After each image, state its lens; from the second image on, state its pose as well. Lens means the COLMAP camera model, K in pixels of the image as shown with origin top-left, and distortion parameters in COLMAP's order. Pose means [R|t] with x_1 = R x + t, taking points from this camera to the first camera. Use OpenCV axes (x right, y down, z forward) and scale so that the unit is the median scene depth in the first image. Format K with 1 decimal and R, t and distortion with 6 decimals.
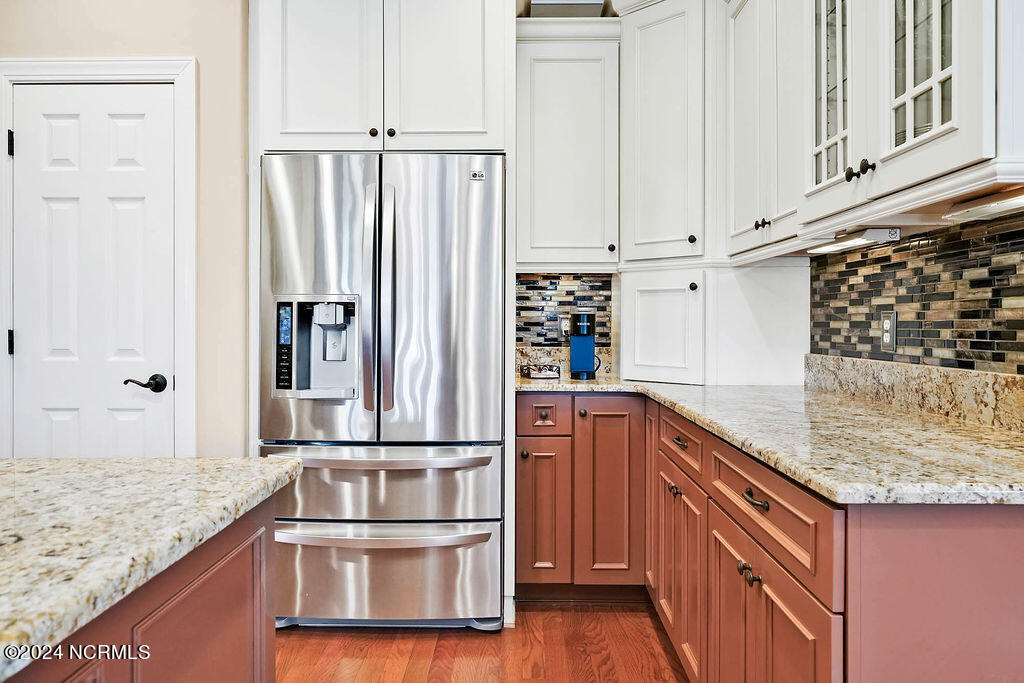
lens RADIAL K [[476.4, 0, 507.9], [0, 476.4, 329.4], [0, 0, 1]] dist [0.011562, 0.000199]
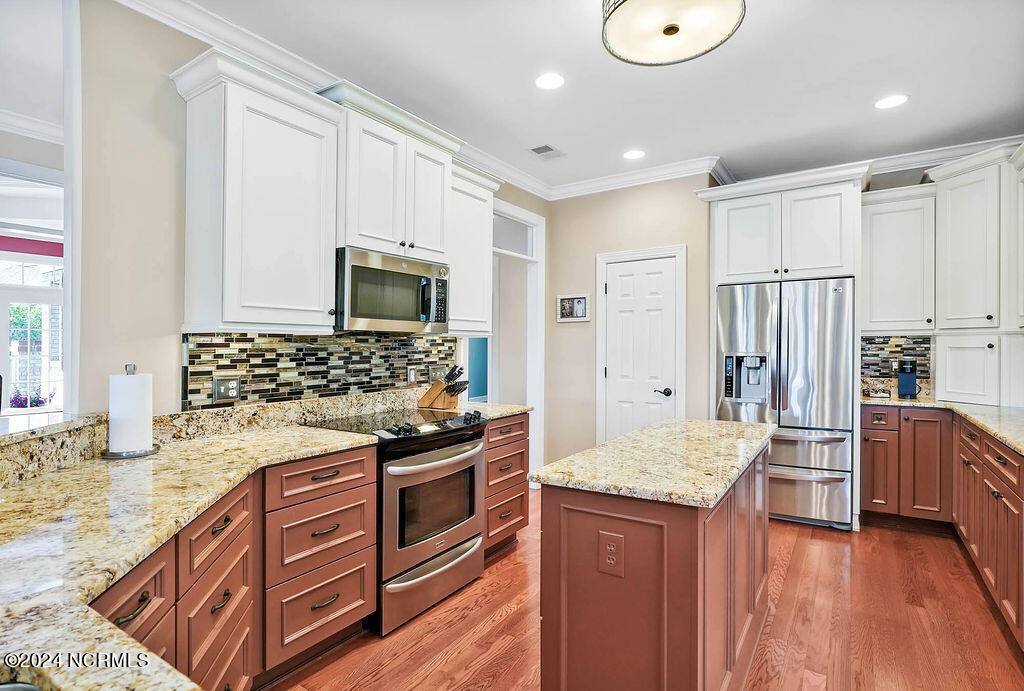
lens RADIAL K [[521.2, 0, 512.8], [0, 521.2, 347.7], [0, 0, 1]] dist [-0.001840, 0.000971]
pose [[0.866179, -0.002450, -0.499727, -0.137846], [0.024753, 0.998971, 0.038006, -0.191064], [0.499120, -0.045289, 0.865349, -1.357502]]
